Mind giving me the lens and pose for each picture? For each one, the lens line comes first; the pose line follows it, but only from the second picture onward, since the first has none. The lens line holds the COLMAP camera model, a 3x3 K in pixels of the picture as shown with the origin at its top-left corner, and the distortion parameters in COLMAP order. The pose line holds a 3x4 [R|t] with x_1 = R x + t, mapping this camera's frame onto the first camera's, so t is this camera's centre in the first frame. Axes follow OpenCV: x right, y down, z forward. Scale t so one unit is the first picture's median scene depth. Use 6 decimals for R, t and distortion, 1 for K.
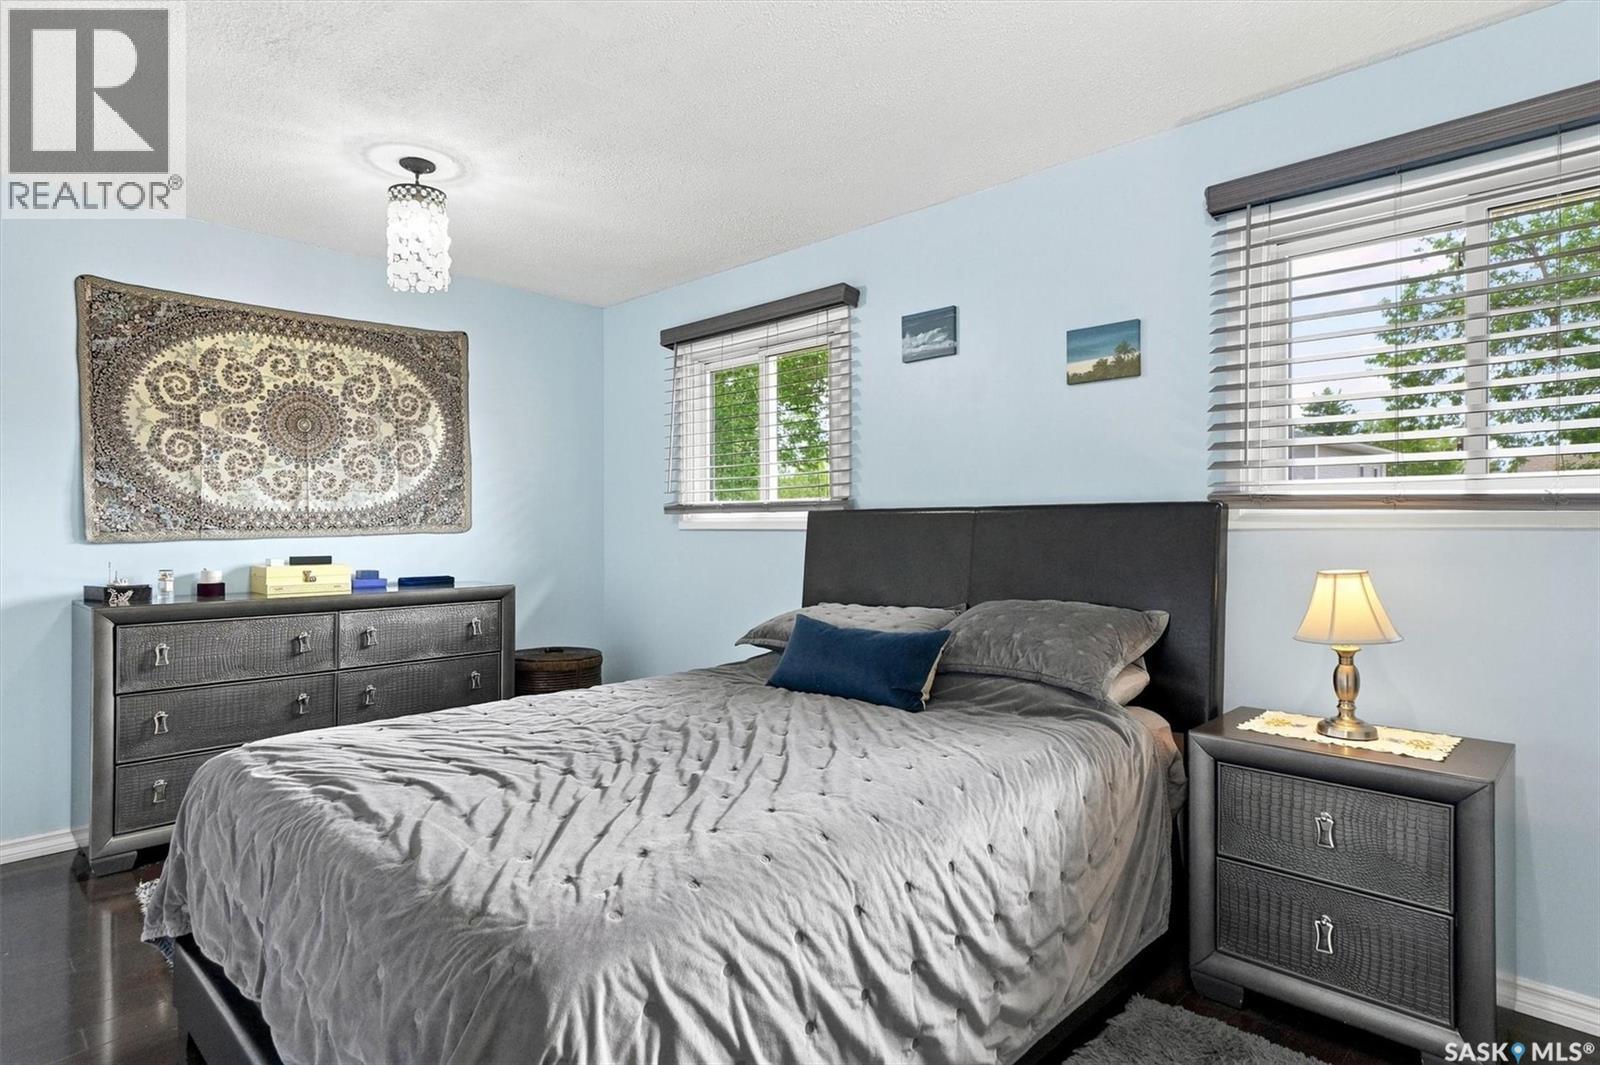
lens RADIAL K [[834.1, 0, 800.6], [0, 834.1, 522.6], [0, 0, 1]] dist [-0.000298, -0.000083]
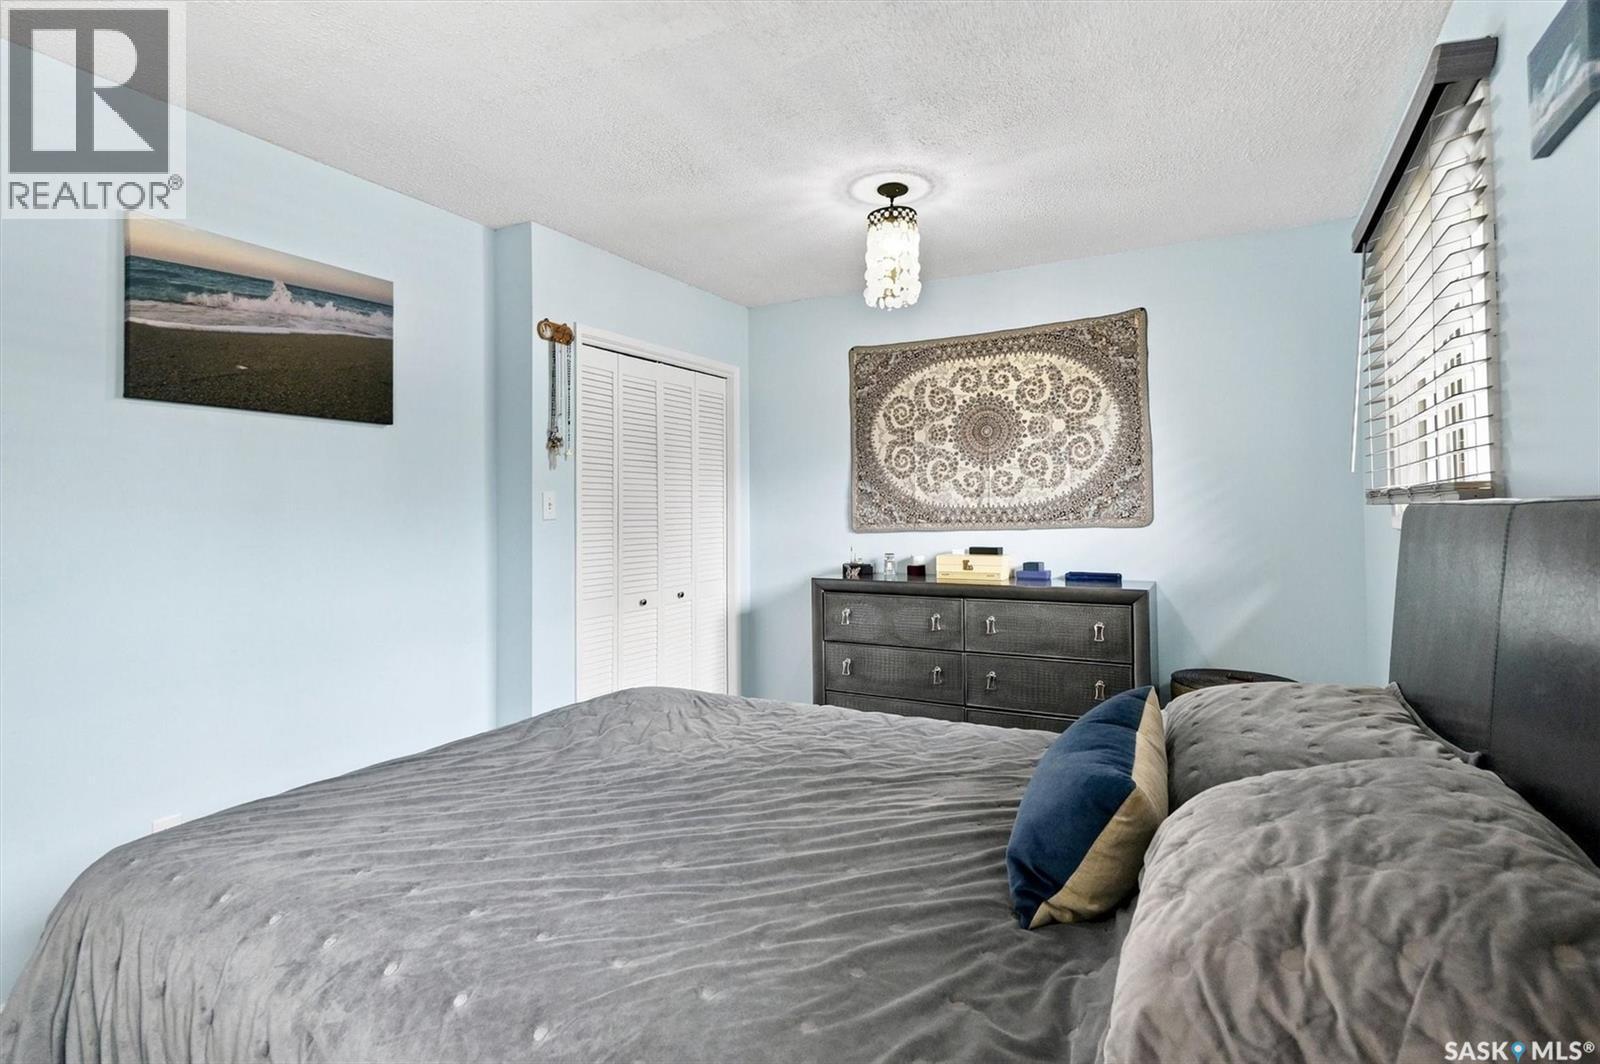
lens RADIAL K [[770.9, 0, 801.5], [0, 770.9, 483.6], [0, 0, 1]] dist [-0.000626, -0.000165]
pose [[0.280923, -0.034609, -0.959106, 0.344126], [0.014061, 0.999391, -0.031944, -0.015904], [0.959627, -0.004513, 0.281238, 0.467617]]
